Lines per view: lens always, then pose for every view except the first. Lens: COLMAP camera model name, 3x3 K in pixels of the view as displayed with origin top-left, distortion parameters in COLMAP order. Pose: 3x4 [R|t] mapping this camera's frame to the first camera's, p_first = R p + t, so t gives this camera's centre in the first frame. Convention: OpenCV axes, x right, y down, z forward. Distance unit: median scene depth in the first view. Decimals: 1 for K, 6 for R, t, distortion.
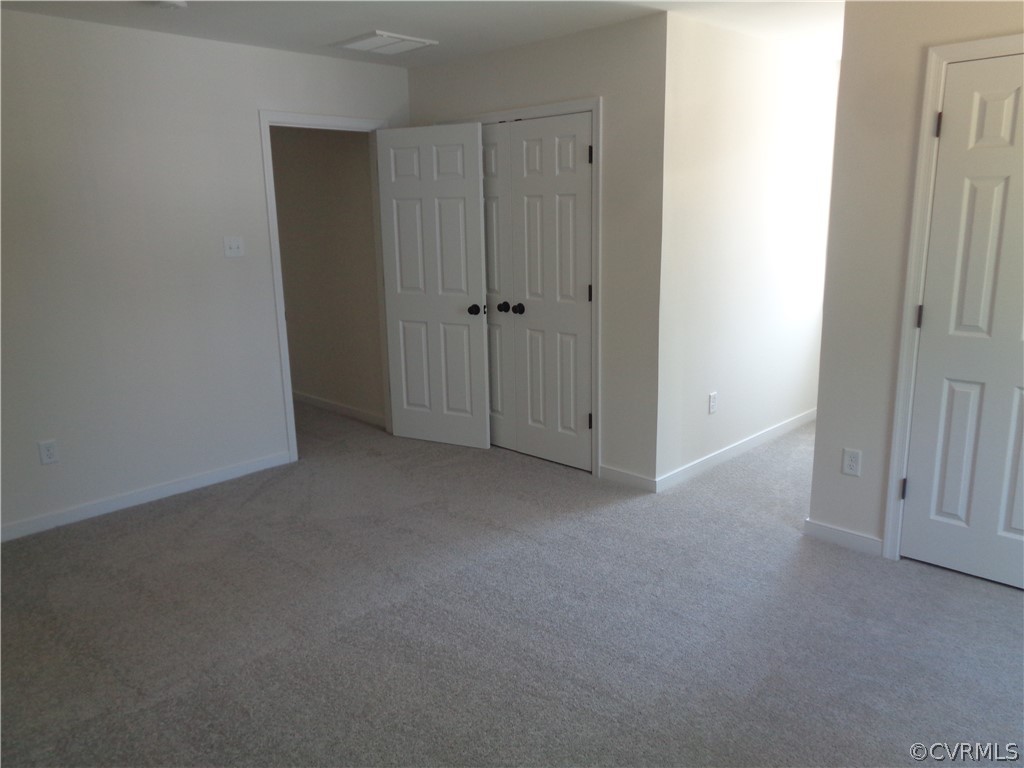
lens RADIAL K [[772.6, 0, 512.0], [0, 772.6, 384.0], [0, 0, 1]] dist [0.012631, 0.001938]
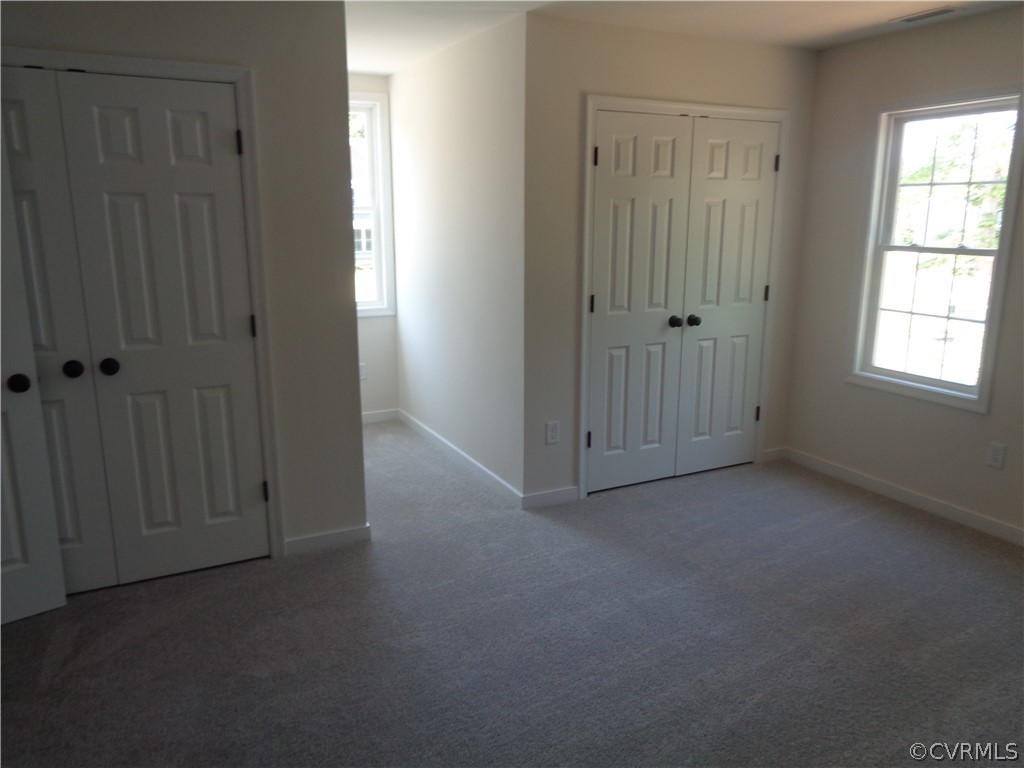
lens RADIAL K [[772.6, 0, 512.0], [0, 772.6, 384.0], [0, 0, 1]] dist [0.012631, 0.001938]
pose [[0.317880, -0.182283, 0.930444, -0.609858], [0.204234, 0.971472, 0.120545, -0.115774], [-0.925873, 0.151709, 0.346040, 0.581745]]
